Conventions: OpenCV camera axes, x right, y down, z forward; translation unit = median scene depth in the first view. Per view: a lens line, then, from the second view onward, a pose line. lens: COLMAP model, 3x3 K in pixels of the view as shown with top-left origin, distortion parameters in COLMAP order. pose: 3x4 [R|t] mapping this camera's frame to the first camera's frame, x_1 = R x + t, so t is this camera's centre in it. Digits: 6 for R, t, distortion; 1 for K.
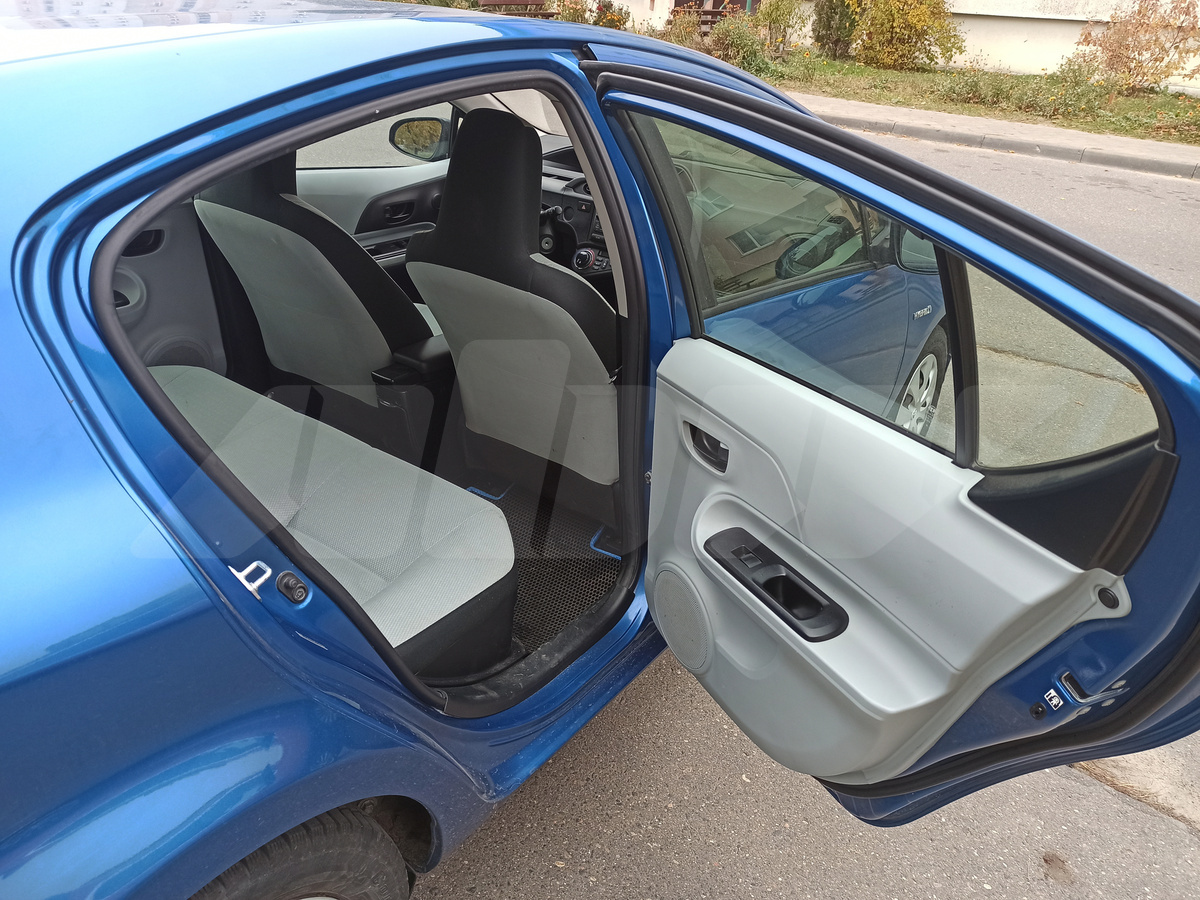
lens RADIAL K [[885.5, 0, 600.0], [0, 885.5, 450.0], [0, 0, 1]] dist [0.033616, -0.008563]
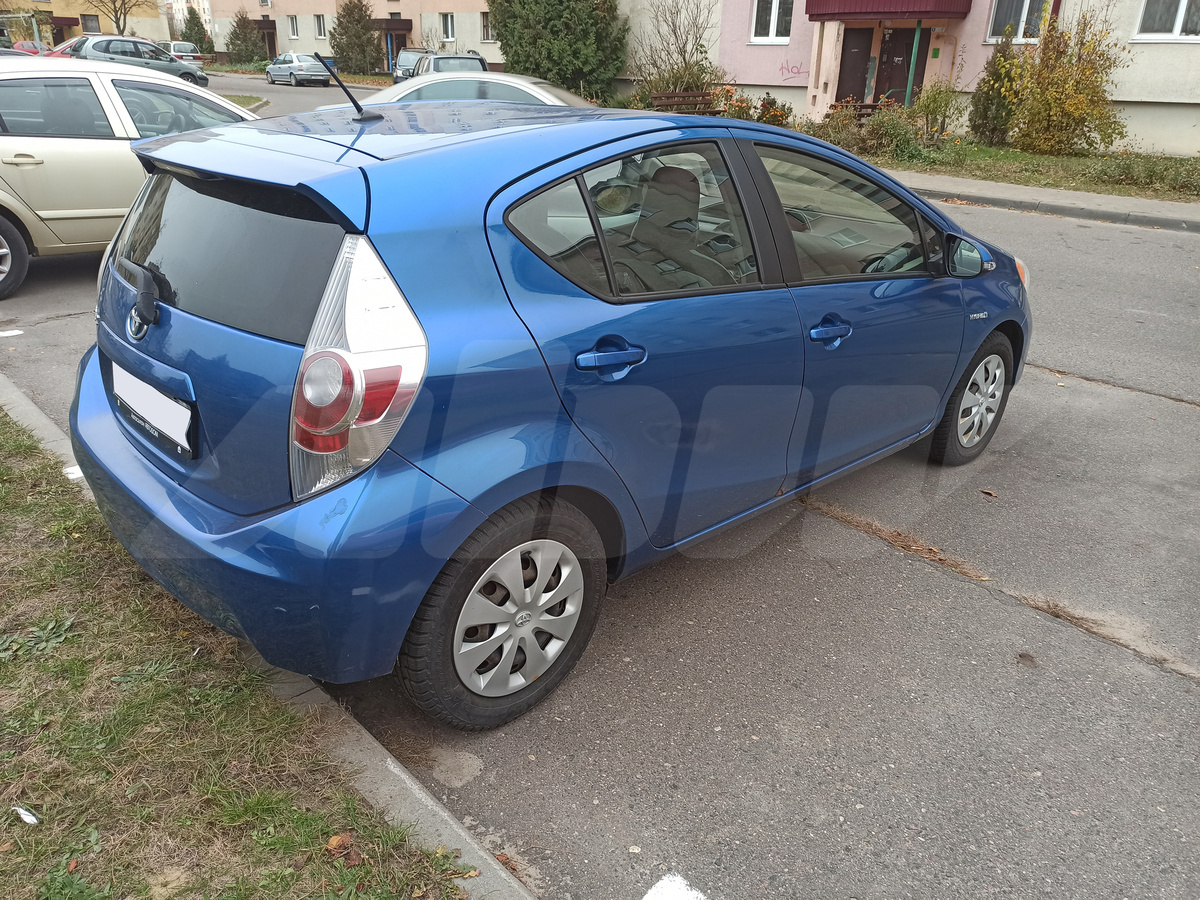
lens RADIAL K [[896.2, 0, 600.0], [0, 896.2, 450.0], [0, 0, 1]] dist [0.018237, -0.003135]
pose [[0.984817, 0.039406, -0.169062, 0.006503], [-0.055320, 0.994361, -0.090474, 0.036471], [0.164543, 0.098453, 0.981444, -0.074307]]
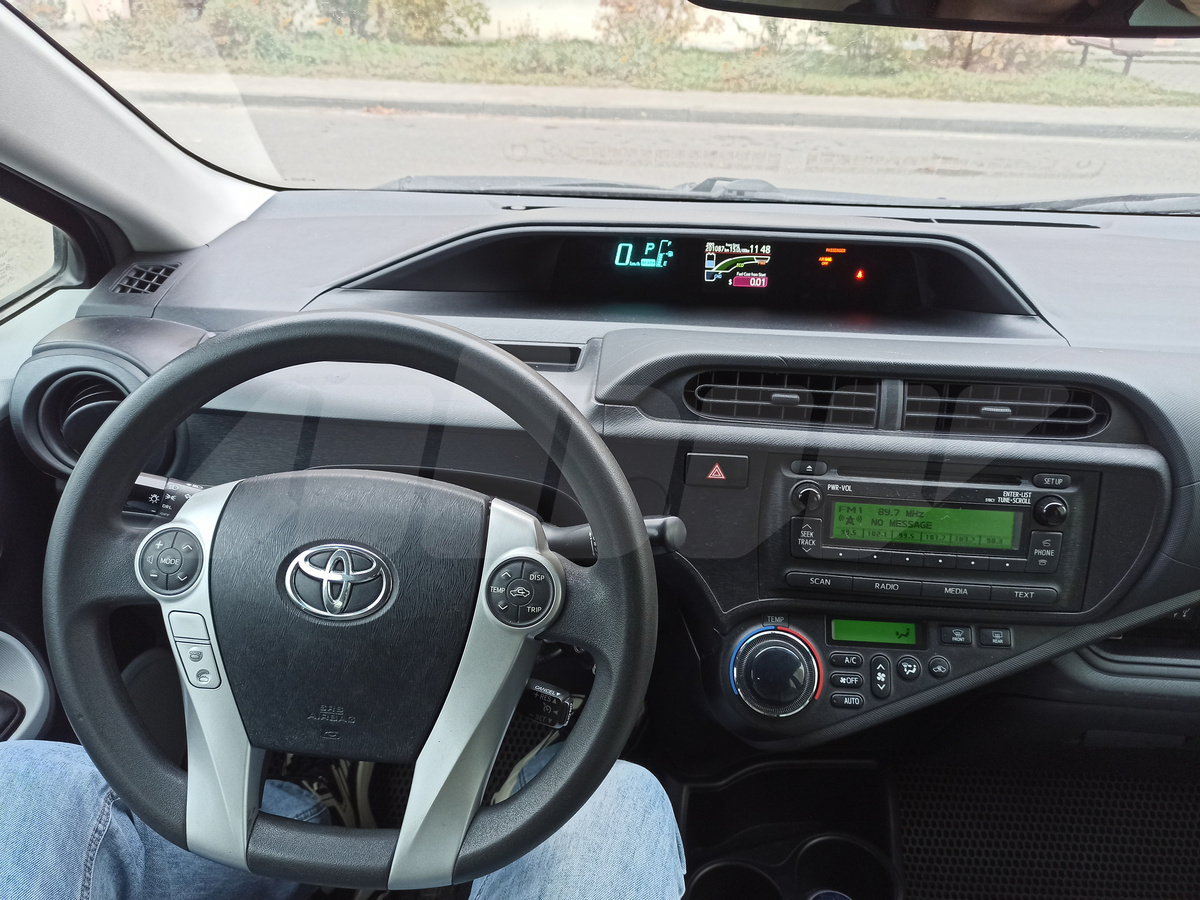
lens RADIAL K [[896.2, 0, 600.0], [0, 896.2, 450.0], [0, 0, 1]] dist [0.018237, -0.003135]
pose [[0.855406, -0.277417, 0.437402, -0.027997], [0.274781, 0.958897, 0.070792, -0.056465], [-0.439062, 0.059634, 0.896475, 0.146706]]
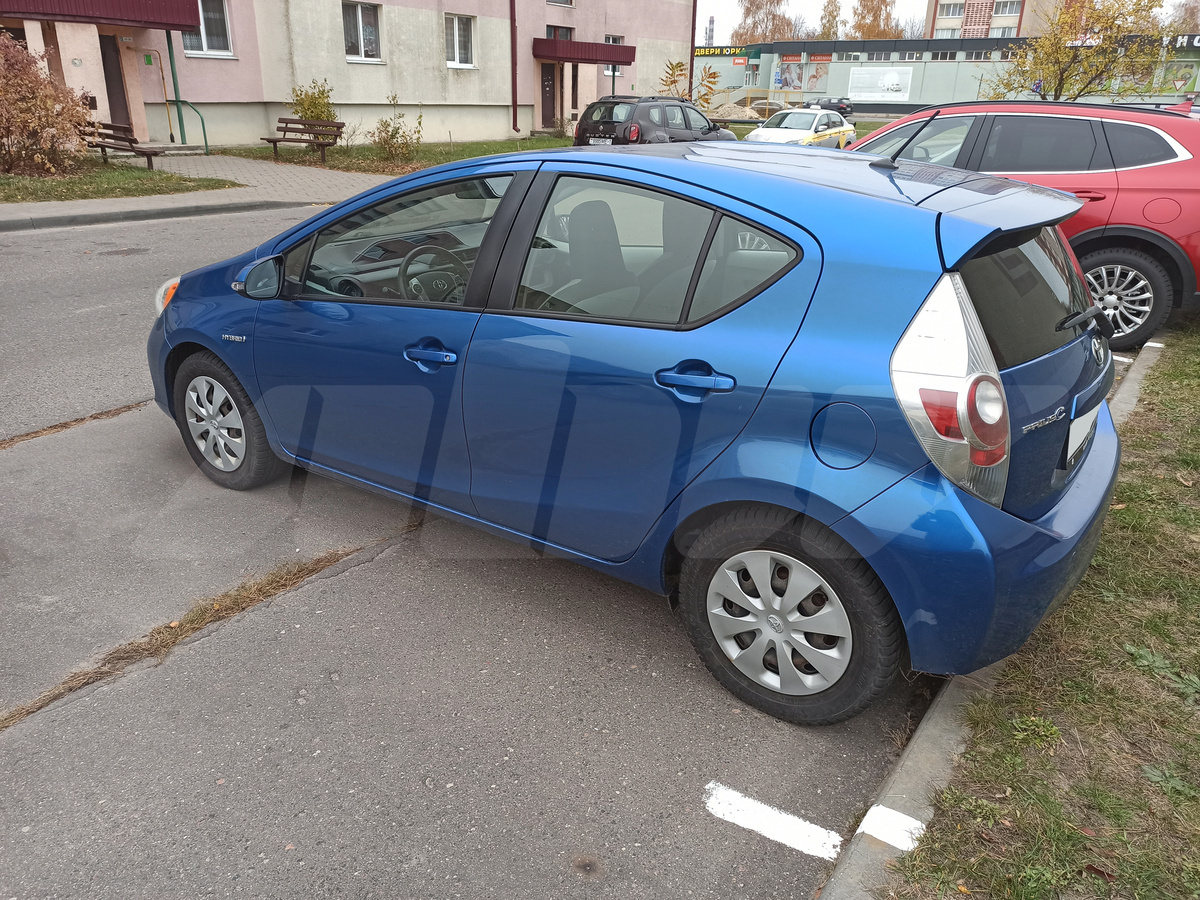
lens RADIAL K [[883.5, 0, 605.5], [0, 883.5, 444.3], [0, 0, 1]] dist [0.028984, -0.008499]
pose [[-0.010870, -0.423903, 0.905642, -0.253660], [0.458828, 0.802607, 0.381182, -0.087141], [-0.888459, 0.419677, 0.185774, 0.118892]]
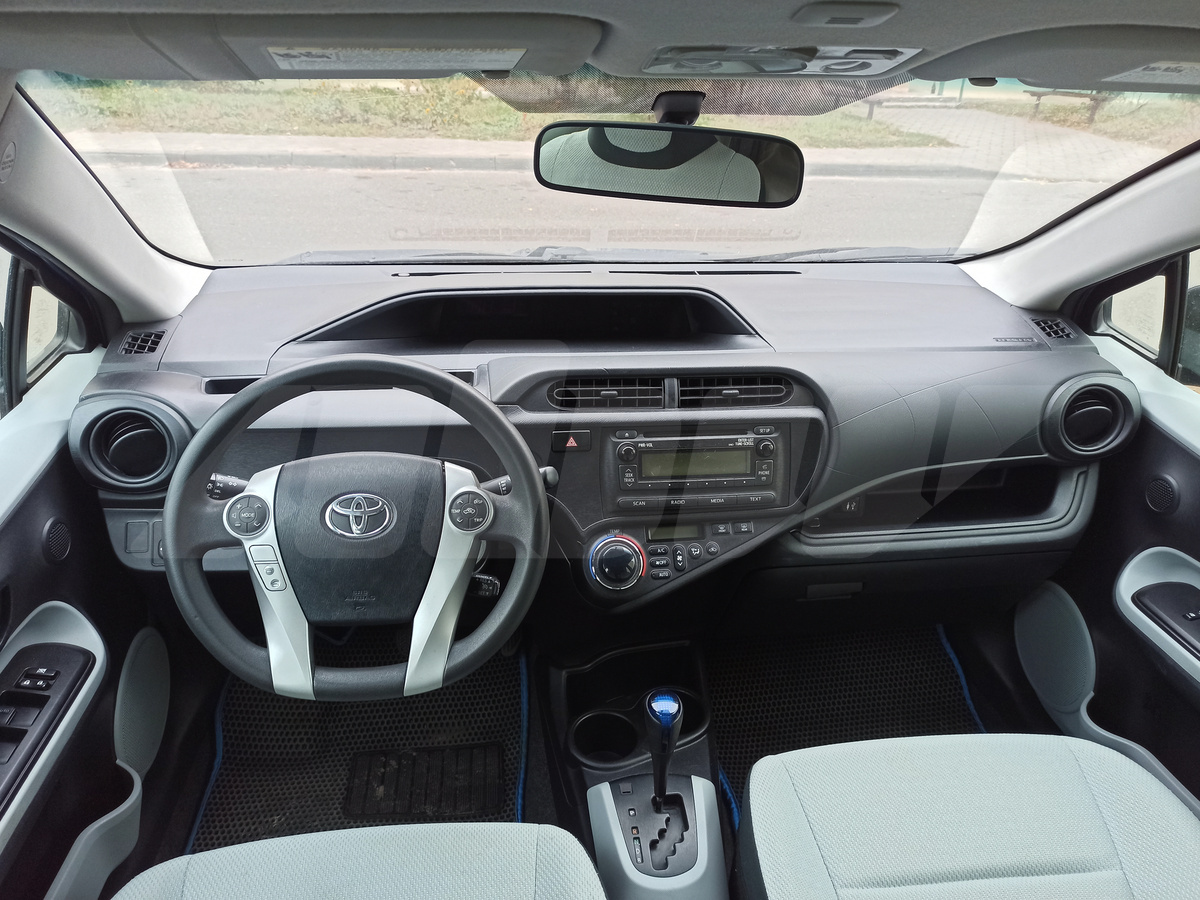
lens RADIAL K [[866.7, 0, 589.6], [0, 866.7, 485.0], [0, 0, 1]] dist [0.062795, -0.070671]
pose [[0.736413, -0.349109, 0.579499, -0.044766], [0.339704, 0.931571, 0.129522, -0.055971], [-0.585062, 0.101476, 0.804615, 0.127102]]
